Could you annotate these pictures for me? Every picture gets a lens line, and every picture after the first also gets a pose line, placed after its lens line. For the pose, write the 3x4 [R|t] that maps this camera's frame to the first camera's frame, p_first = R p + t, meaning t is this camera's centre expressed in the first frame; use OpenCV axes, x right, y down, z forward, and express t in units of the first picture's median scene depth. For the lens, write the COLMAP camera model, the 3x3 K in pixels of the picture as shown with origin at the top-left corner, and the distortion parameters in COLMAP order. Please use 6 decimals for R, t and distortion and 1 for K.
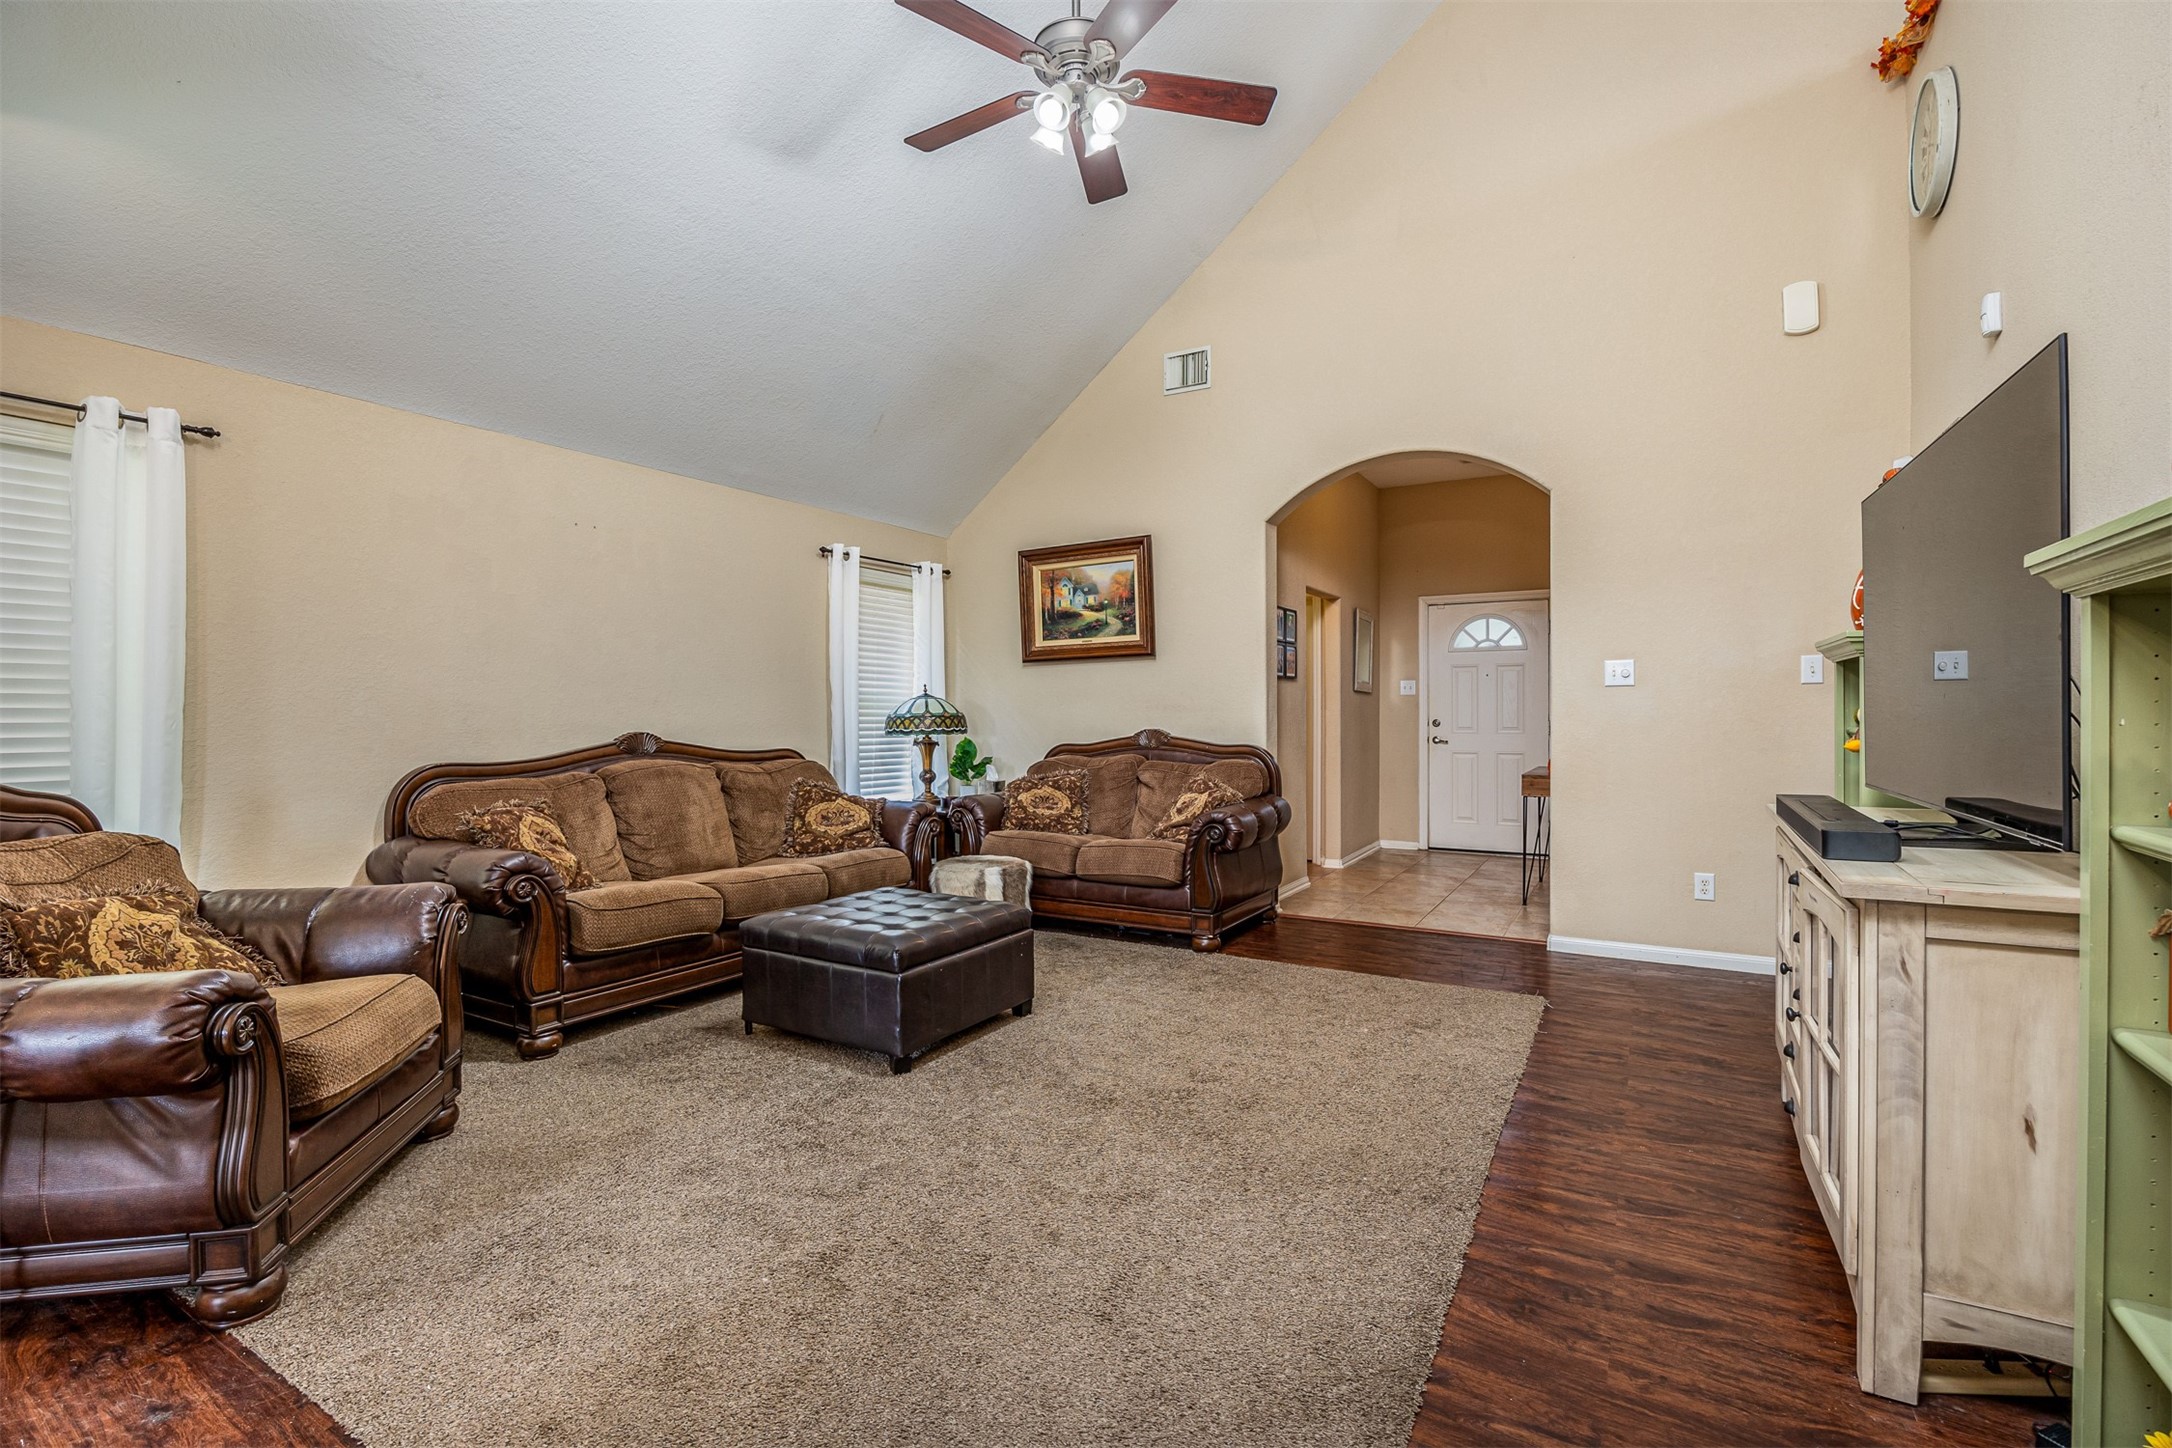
lens RADIAL K [[977.6, 0, 1071.2], [0, 977.6, 722.0], [0, 0, 1]] dist [-0.013529, 0.001388]
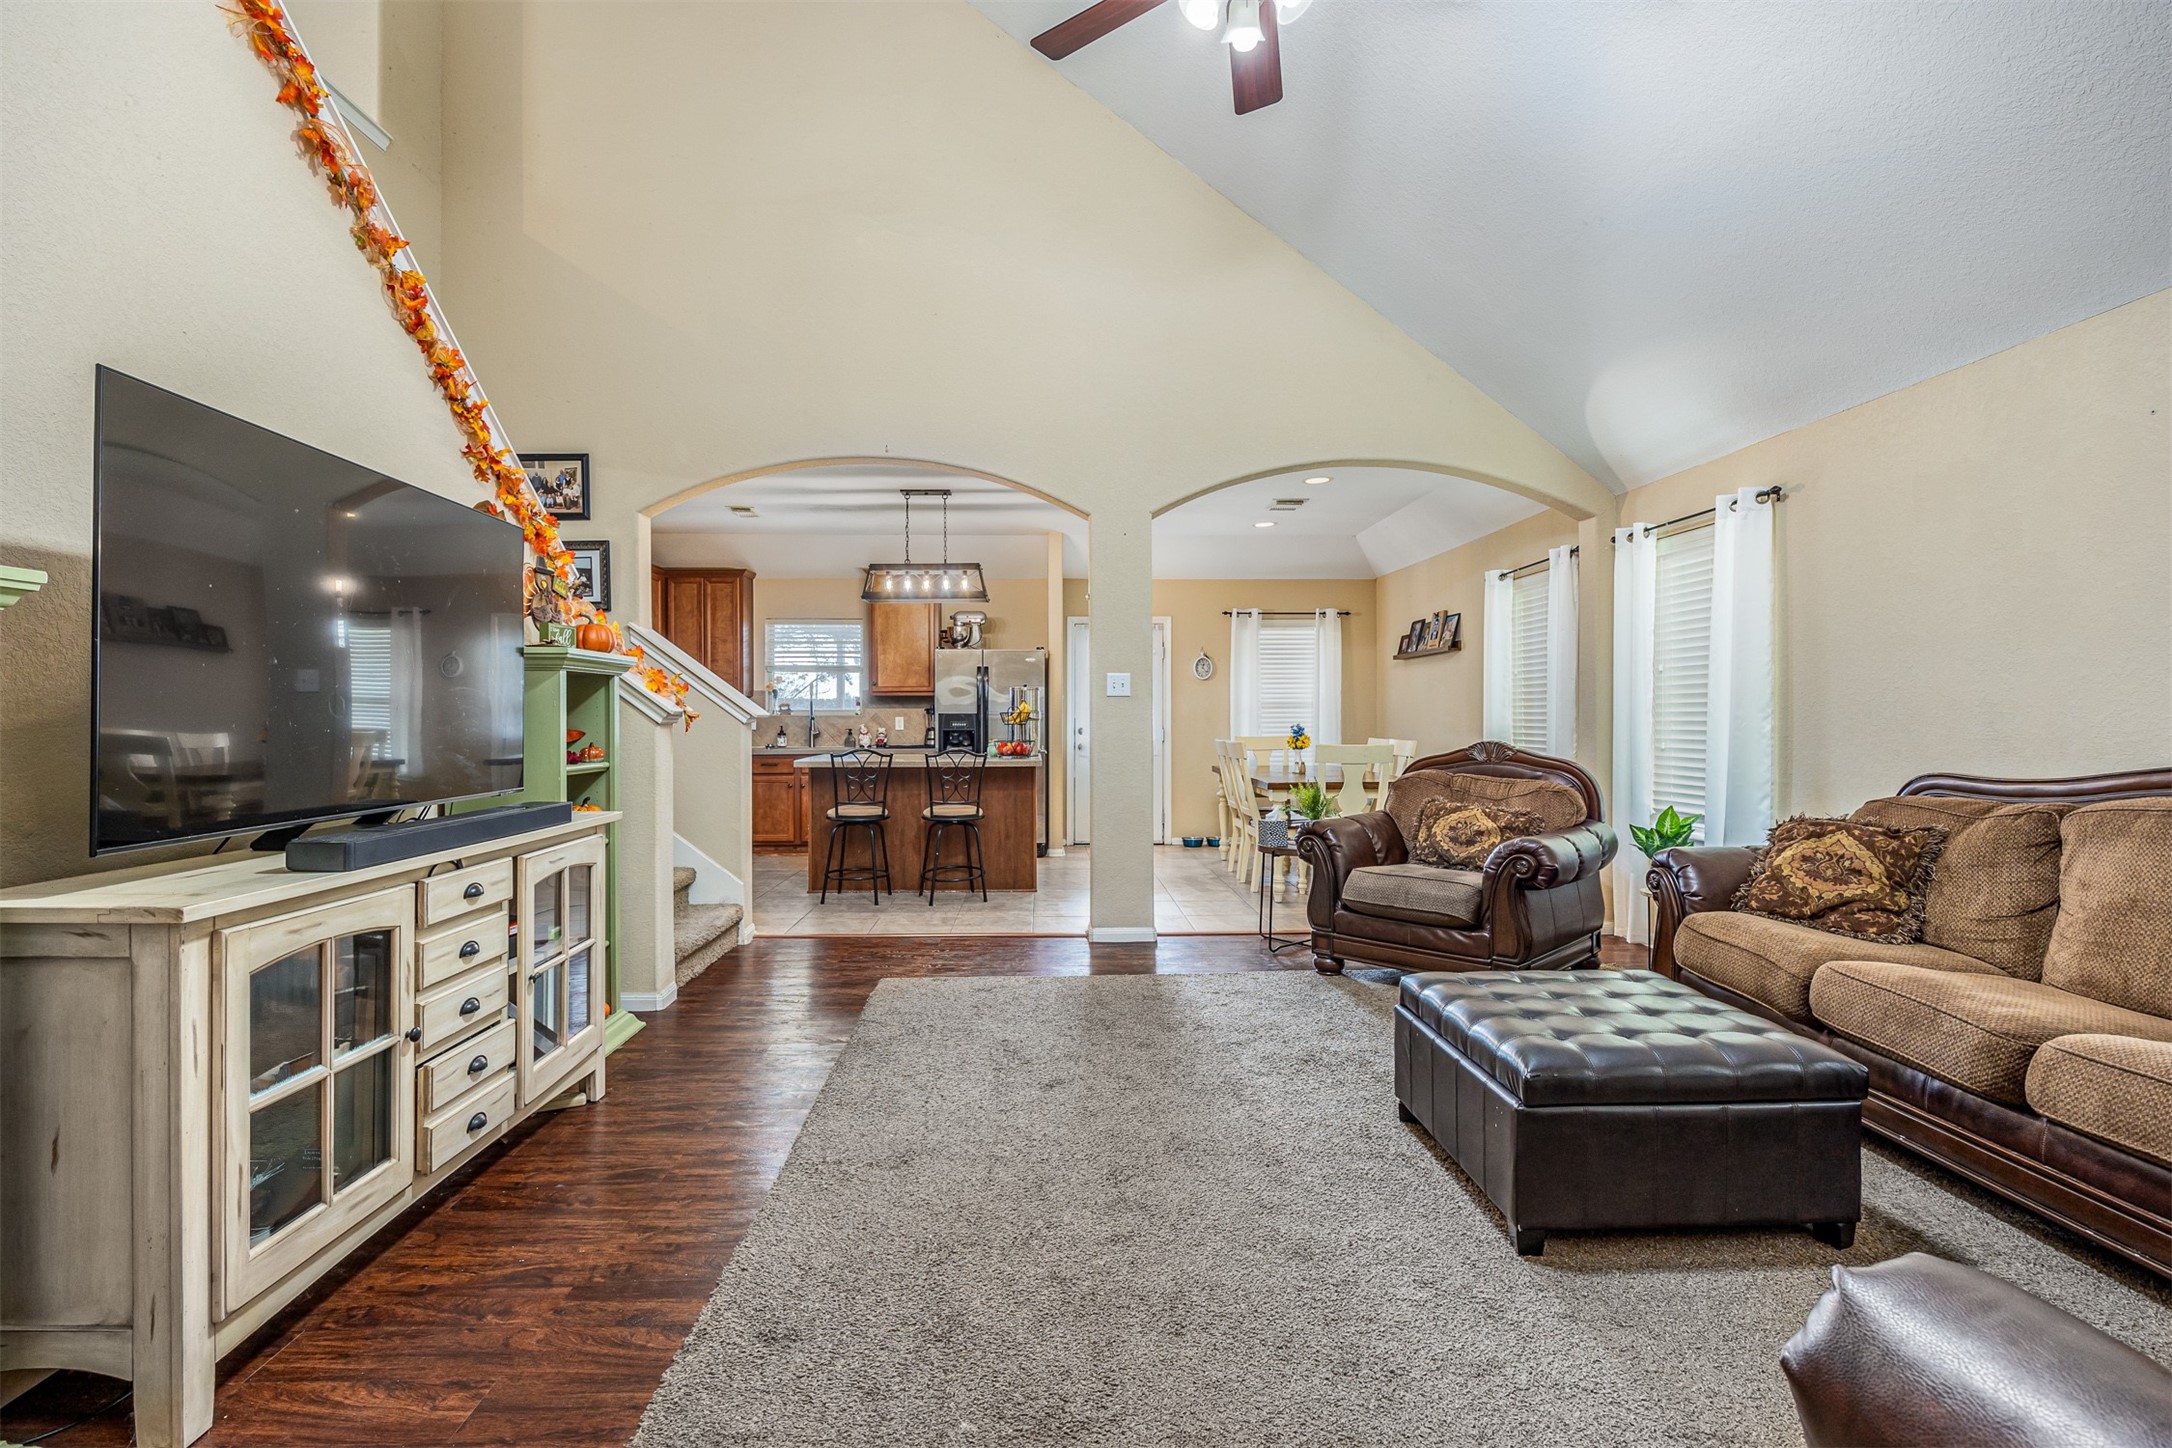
lens RADIAL K [[977.6, 0, 1077.8], [0, 977.6, 722.0], [0, 0, 1]] dist [-0.013529, 0.001388]
pose [[-0.833569, 0.007659, -0.552362, 0.316271], [-0.001107, 0.999879, 0.015534, -0.010245], [0.552414, 0.013560, -0.833460, 0.876736]]
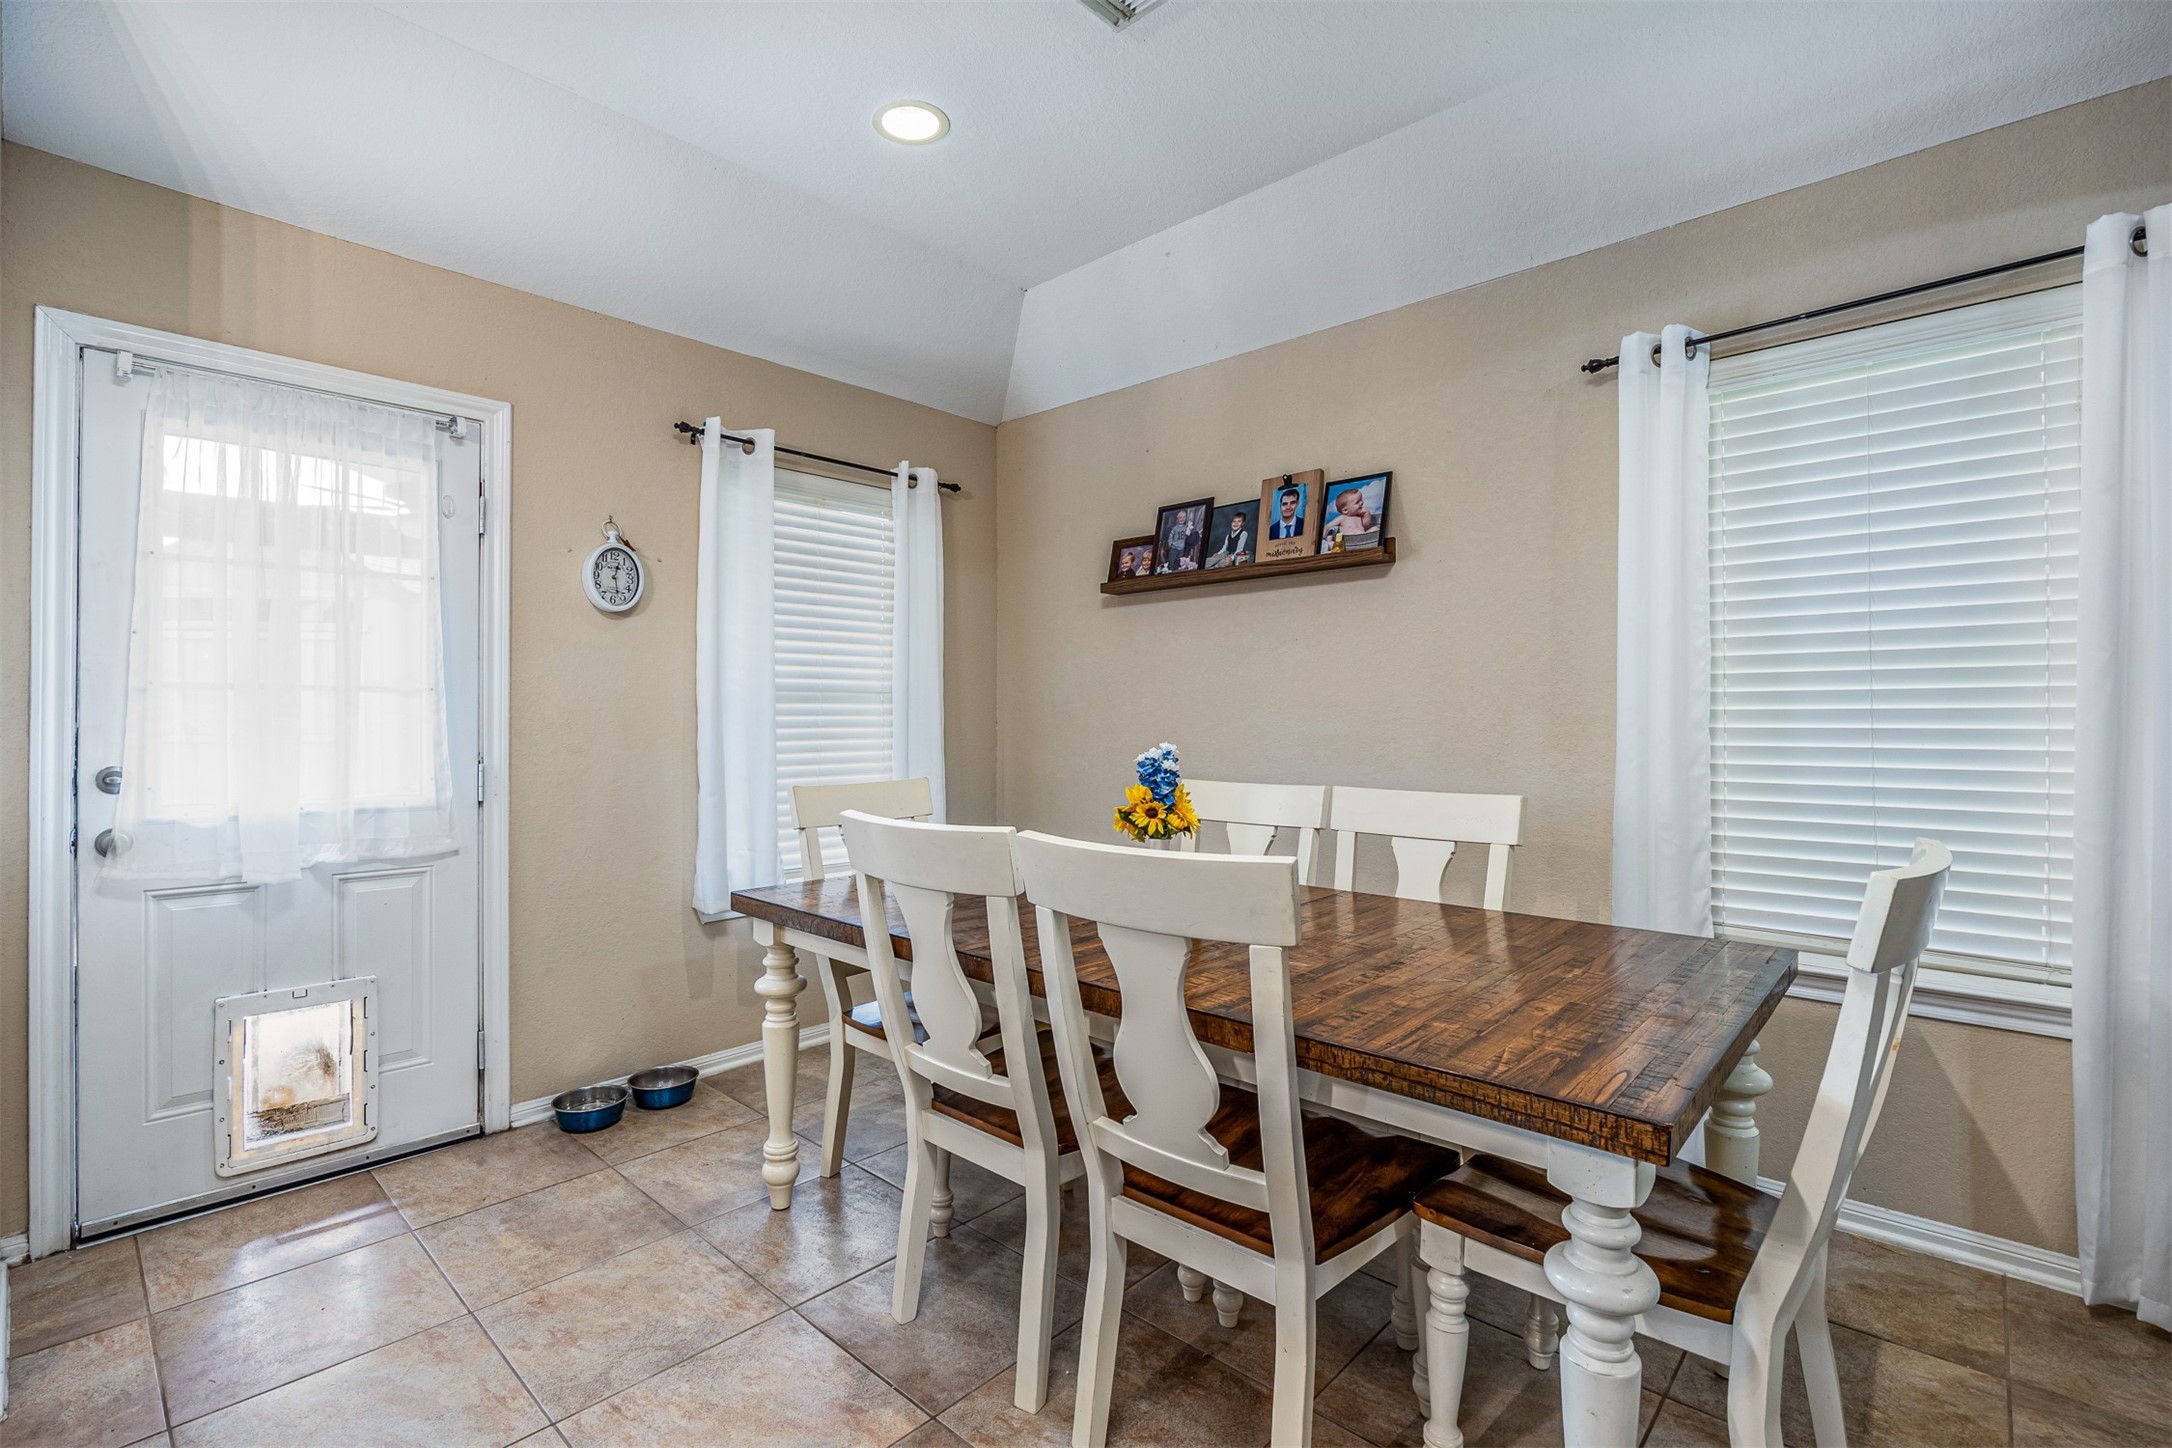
lens RADIAL K [[977.6, 0, 1079.8], [0, 977.6, 718.5], [0, 0, 1]] dist [-0.013529, 0.001388]
pose [[-0.202207, 0.003523, -0.979336, -0.253381], [-0.005624, 0.999973, 0.004759, -0.001764], [0.979327, 0.006470, -0.202182, 0.033123]]
